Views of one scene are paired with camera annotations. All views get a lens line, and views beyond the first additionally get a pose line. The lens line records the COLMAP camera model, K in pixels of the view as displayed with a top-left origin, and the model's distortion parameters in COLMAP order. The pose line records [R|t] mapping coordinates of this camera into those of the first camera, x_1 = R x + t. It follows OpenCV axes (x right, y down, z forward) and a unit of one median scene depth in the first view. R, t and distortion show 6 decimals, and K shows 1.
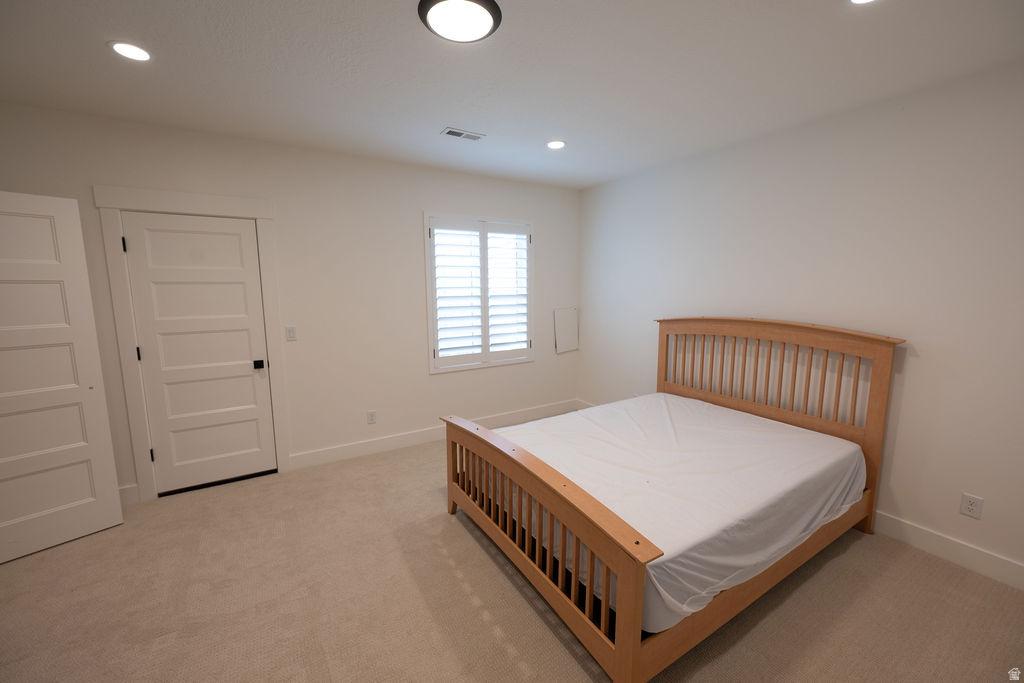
lens RADIAL K [[401.1, 0, 512.0], [0, 401.1, 335.3], [0, 0, 1]] dist [-0.000072, -0.000782]
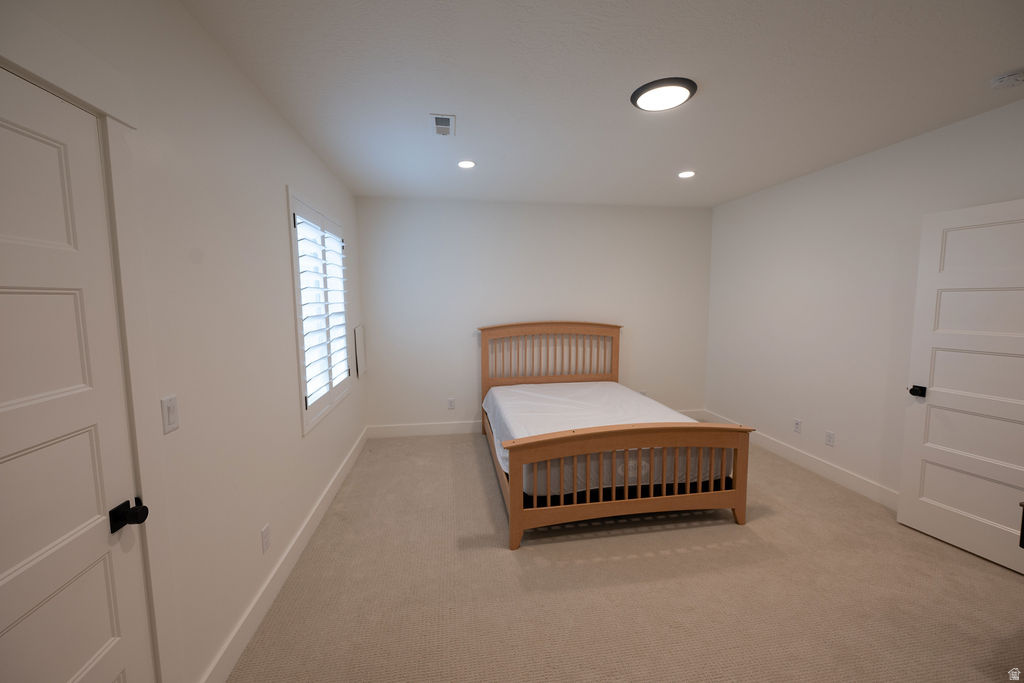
lens RADIAL K [[401.1, 0, 511.7], [0, 401.1, 341.6], [0, 0, 1]] dist [-0.000072, -0.000782]
pose [[0.390989, -0.097334, 0.915234, -0.824156], [0.124376, 0.990859, 0.052243, -0.060145], [-0.911953, 0.093407, 0.399520, 0.526158]]
